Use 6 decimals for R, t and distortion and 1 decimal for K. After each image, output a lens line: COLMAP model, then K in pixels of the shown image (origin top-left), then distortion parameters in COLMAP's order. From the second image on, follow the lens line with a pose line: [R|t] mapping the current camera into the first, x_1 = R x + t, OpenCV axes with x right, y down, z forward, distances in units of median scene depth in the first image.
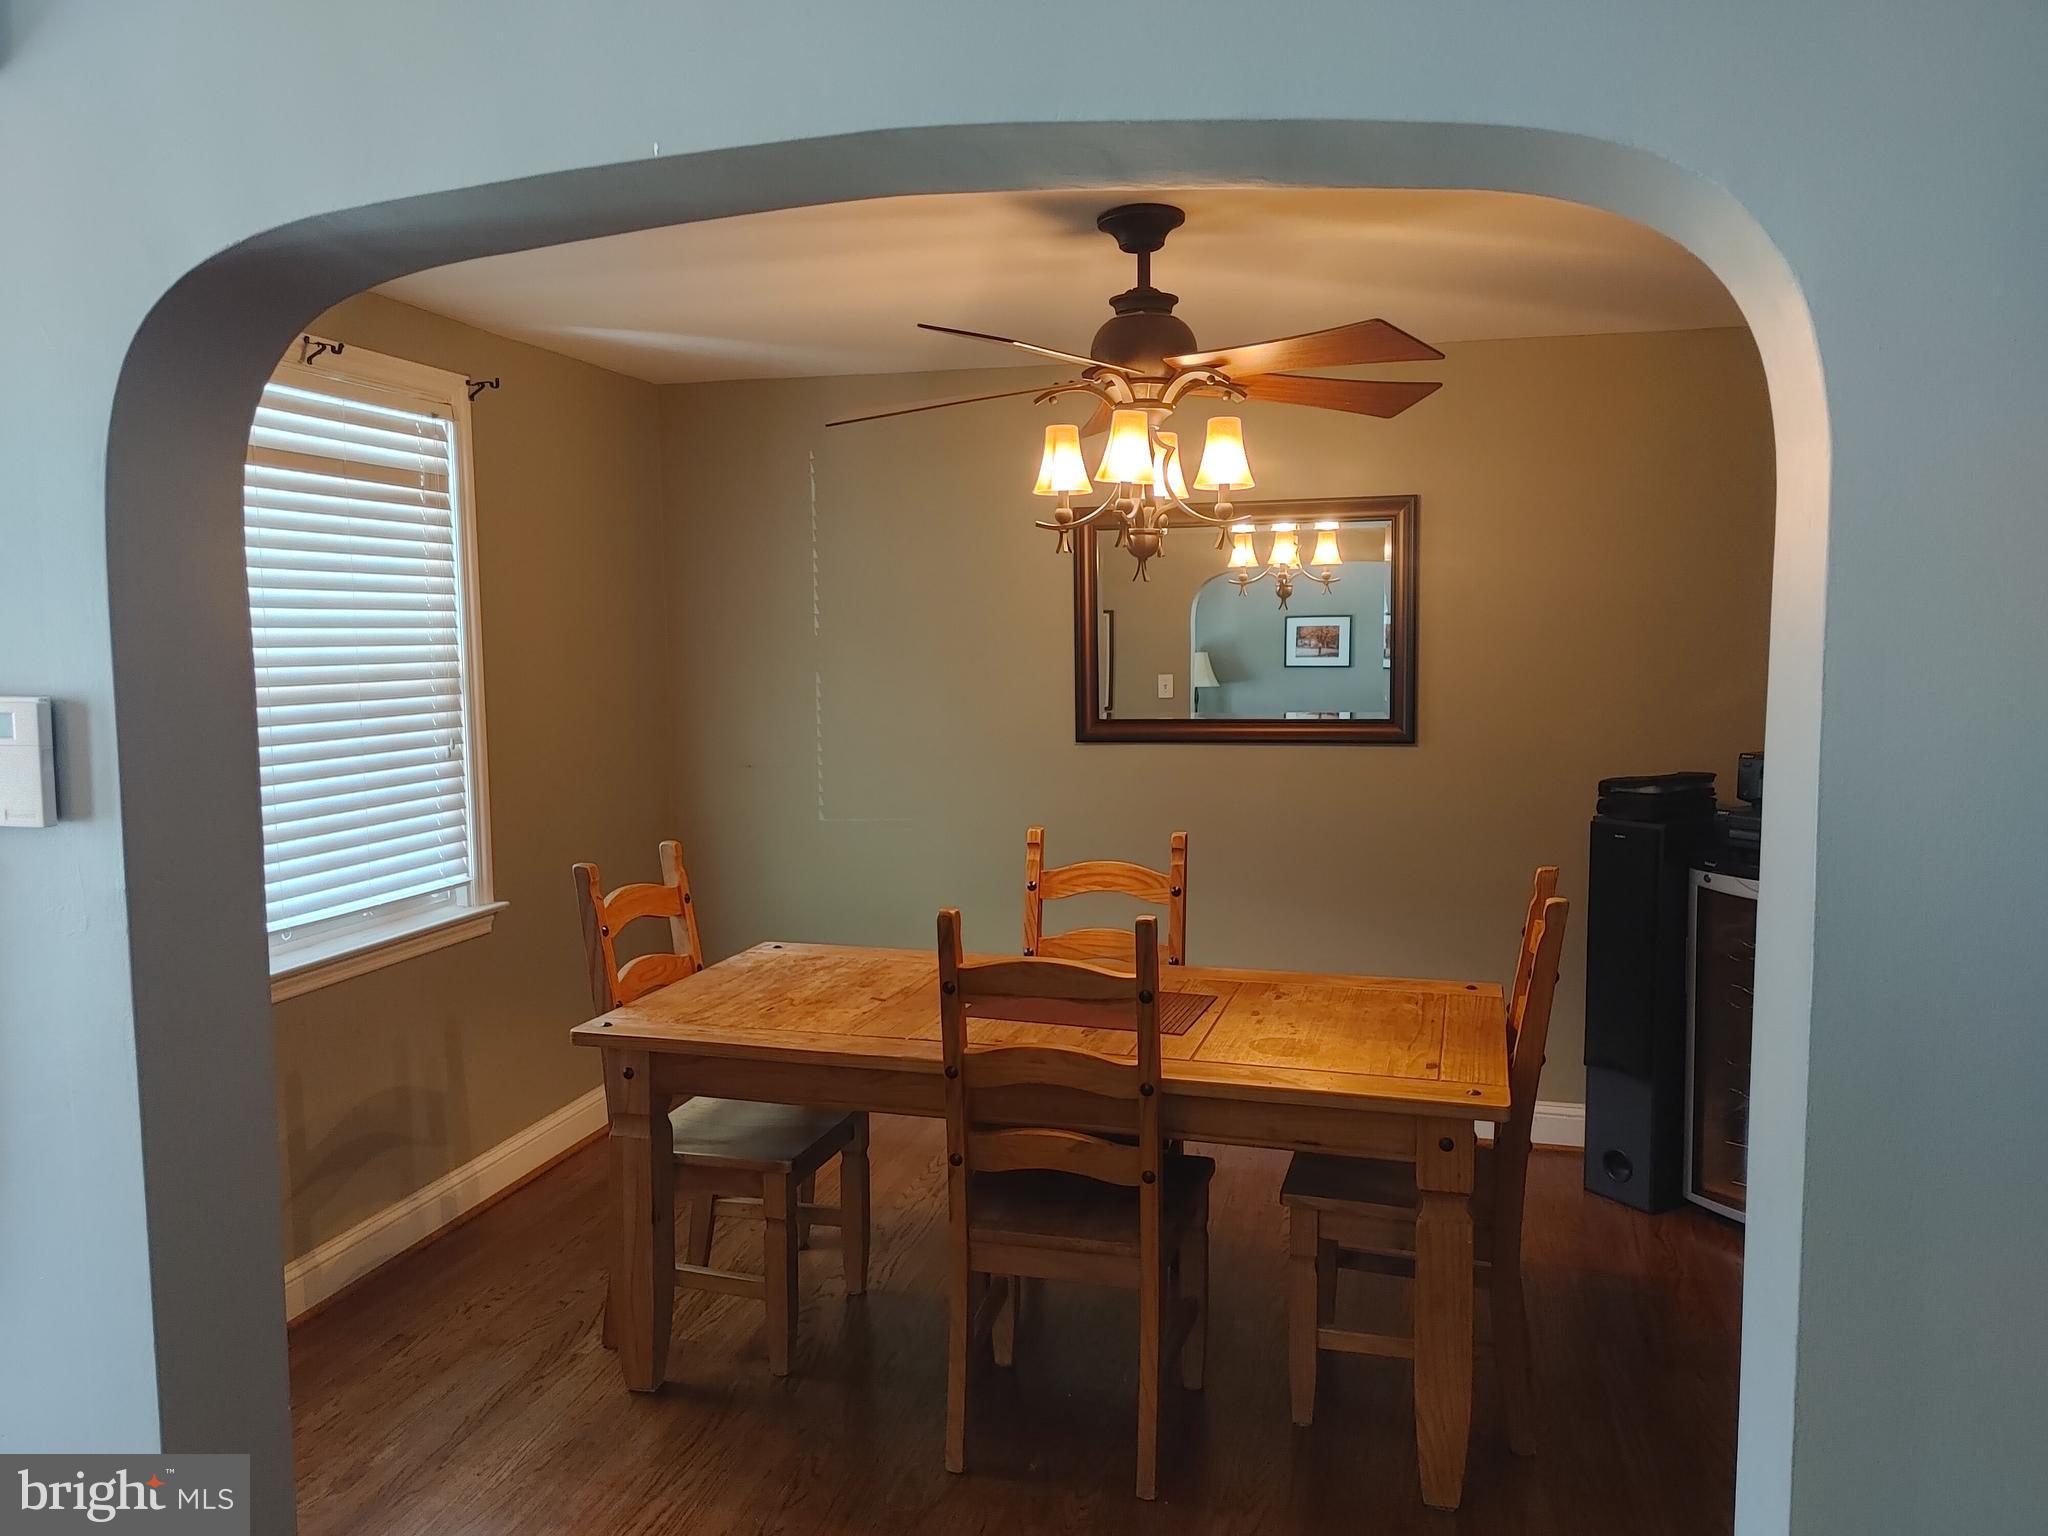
lens RADIAL K [[1555.7, 0, 1032.9], [0, 1555.7, 763.6], [0, 0, 1]] dist [0.046360, -0.016481]
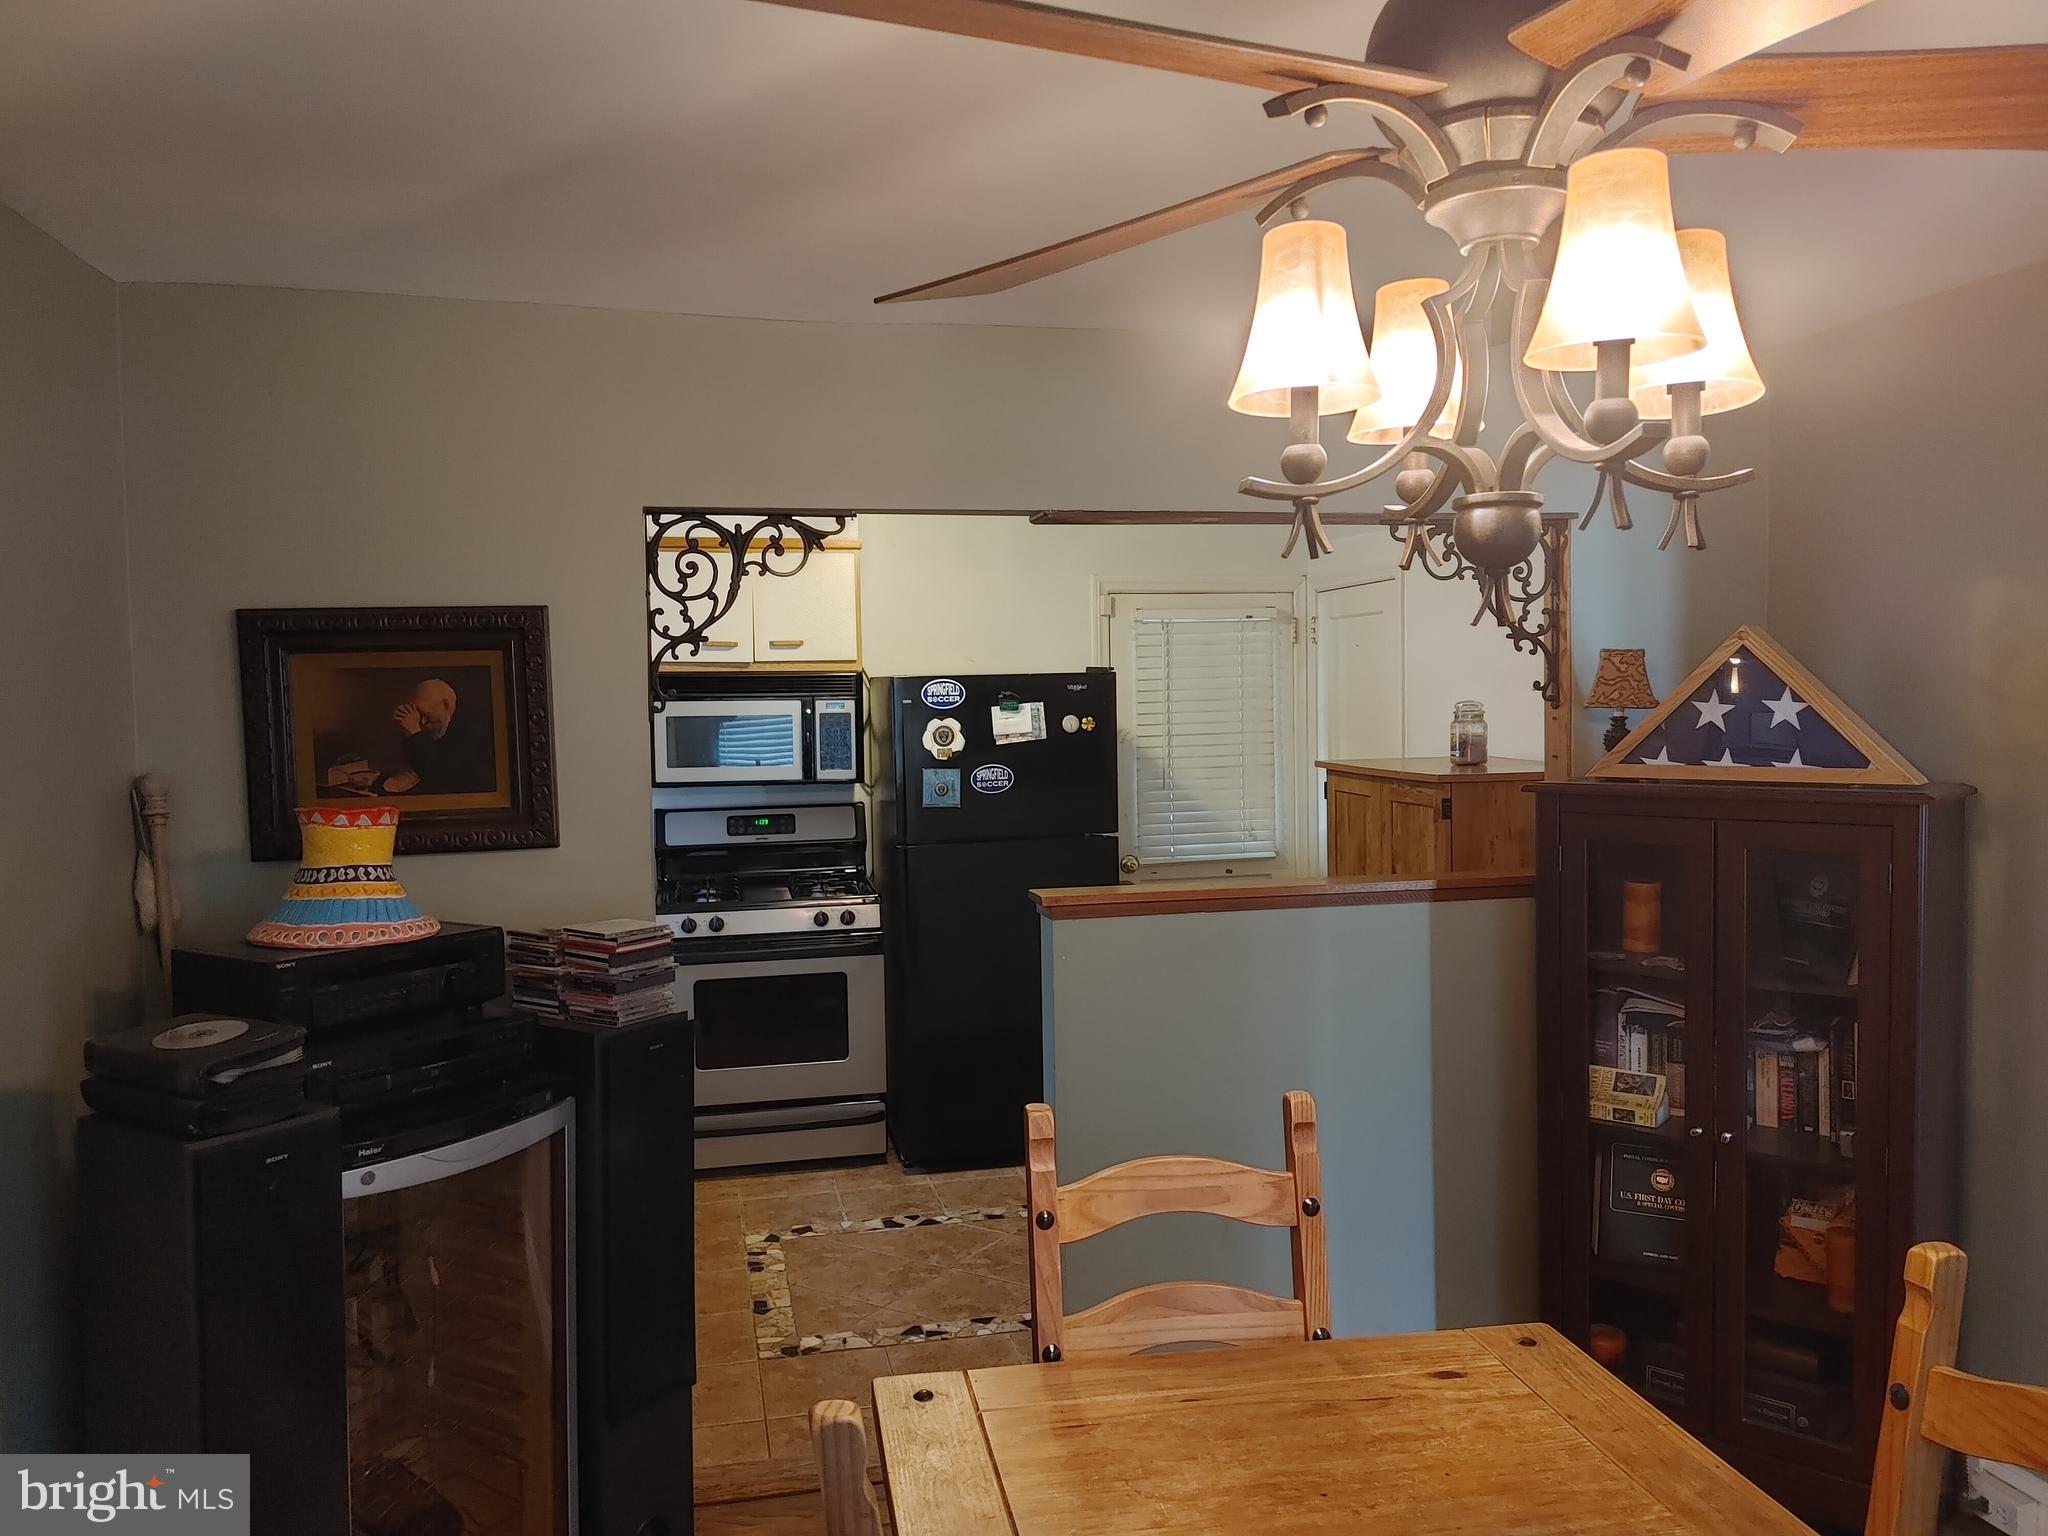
lens RADIAL K [[1555.7, 0, 1028.5], [0, 1555.7, 764.9], [0, 0, 1]] dist [0.046360, -0.016481]
pose [[-0.445260, -0.026212, 0.895018, -0.243893], [0.095091, 0.992534, 0.076374, -0.126700], [-0.890338, 0.119114, -0.439443, 1.318649]]
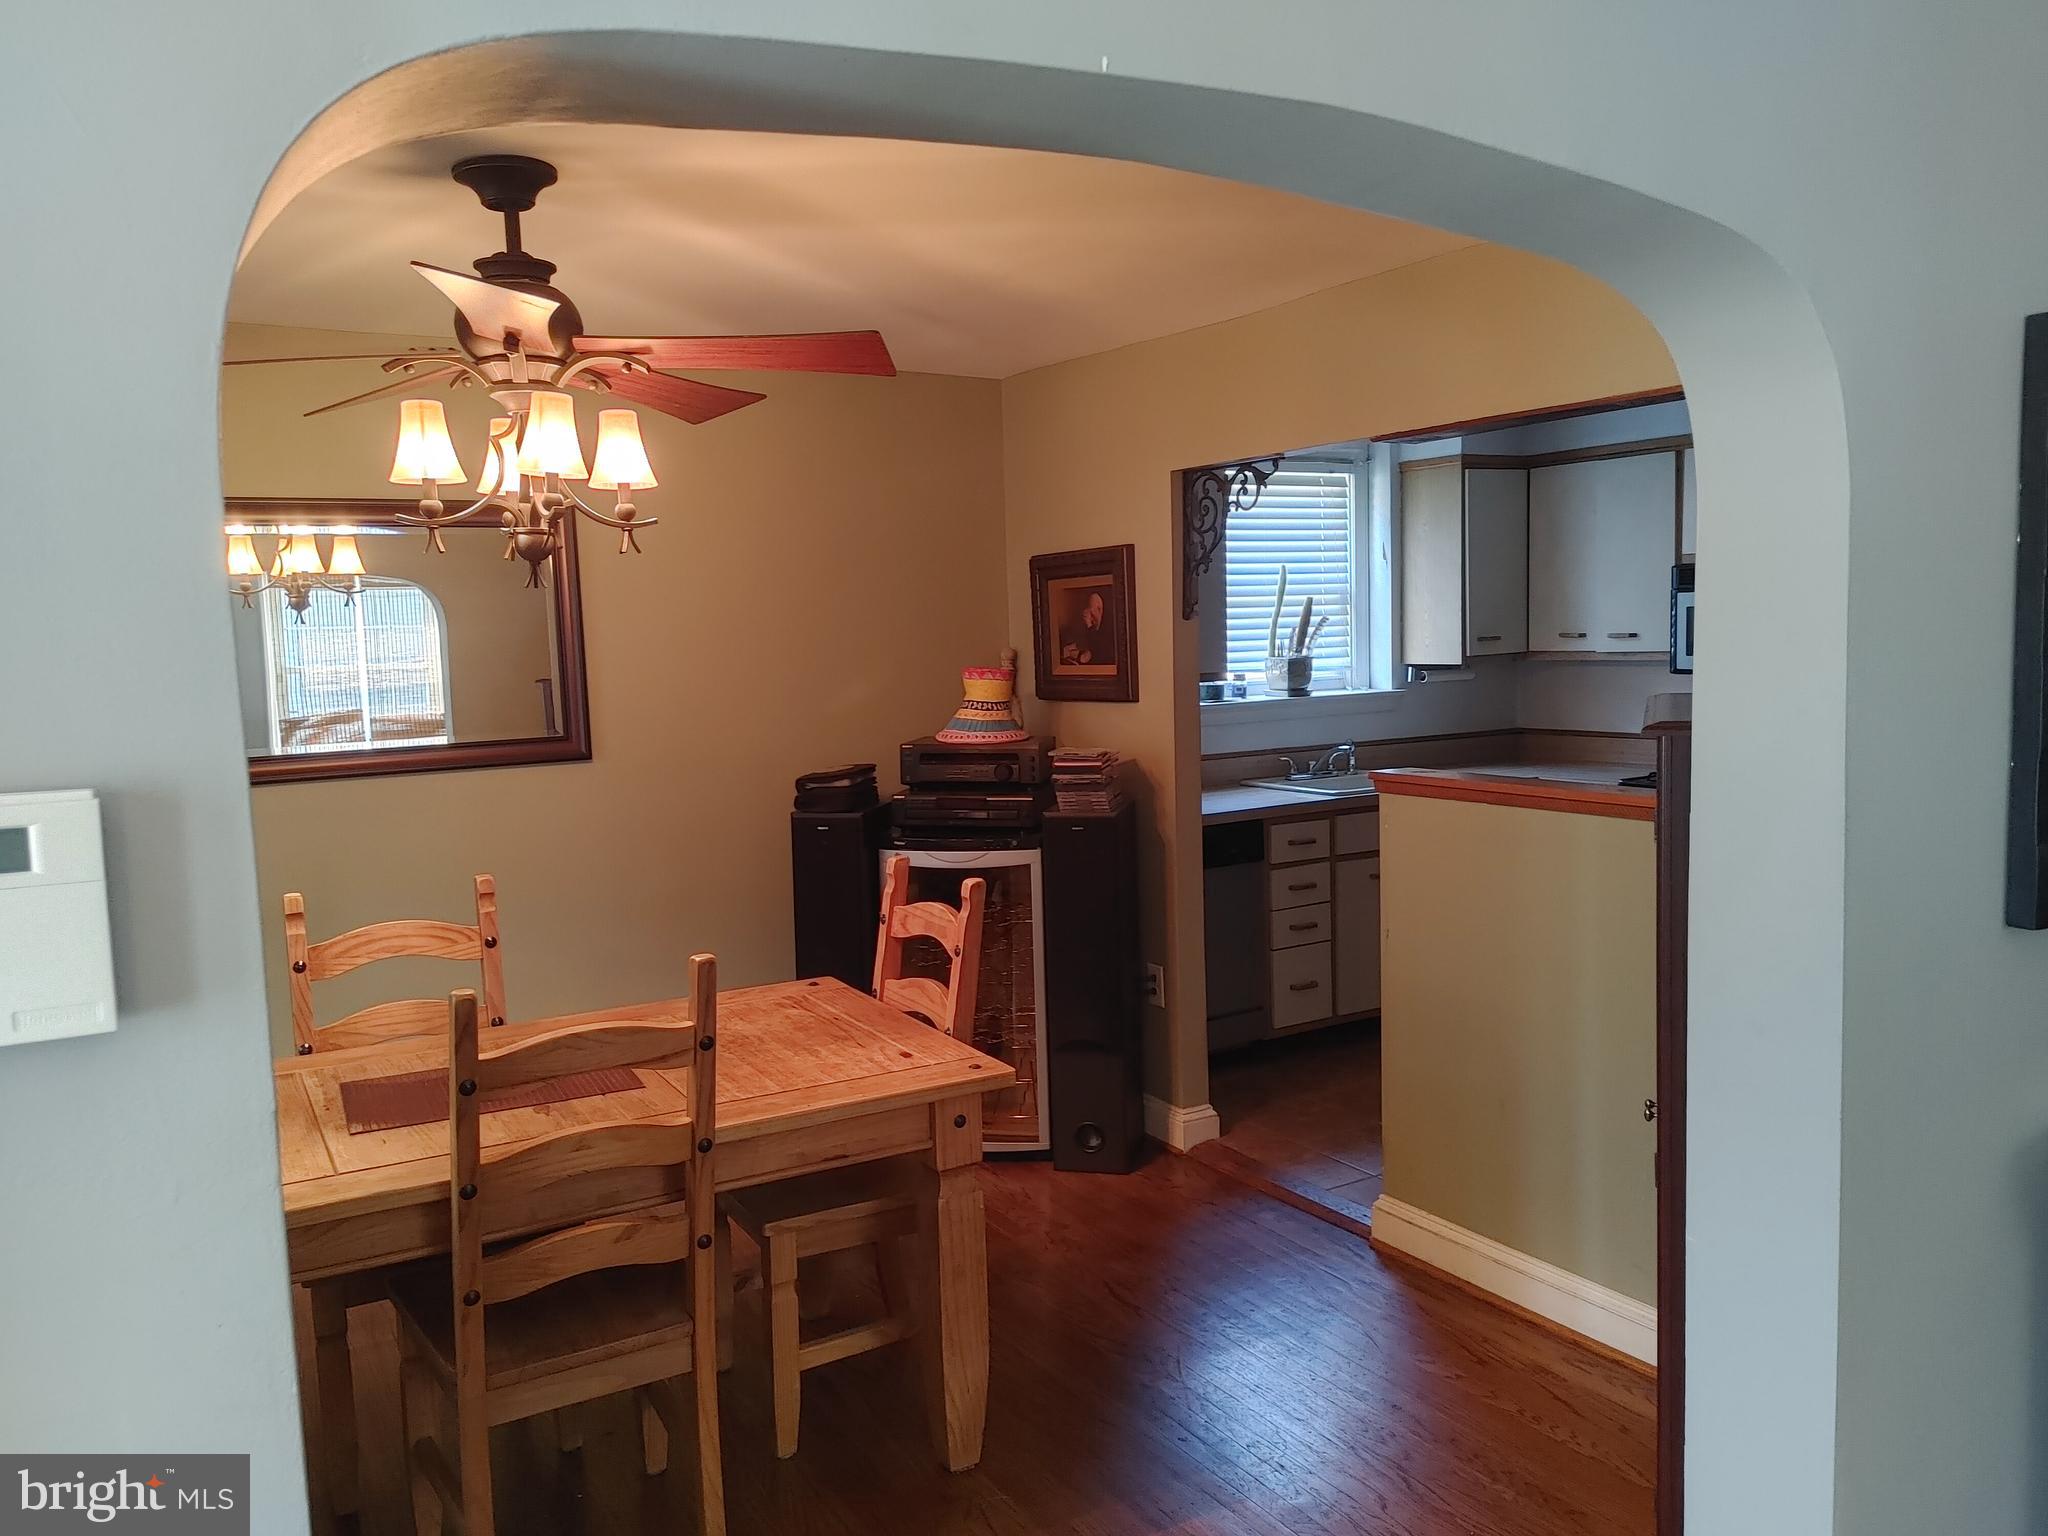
lens RADIAL K [[1555.7, 0, 1031.1], [0, 1555.7, 767.1], [0, 0, 1]] dist [0.046360, -0.016481]
pose [[0.689838, -0.080182, 0.719510, -0.385558], [0.085716, 0.995903, 0.028802, -0.018423], [-0.718871, 0.041805, 0.693885, 0.196460]]
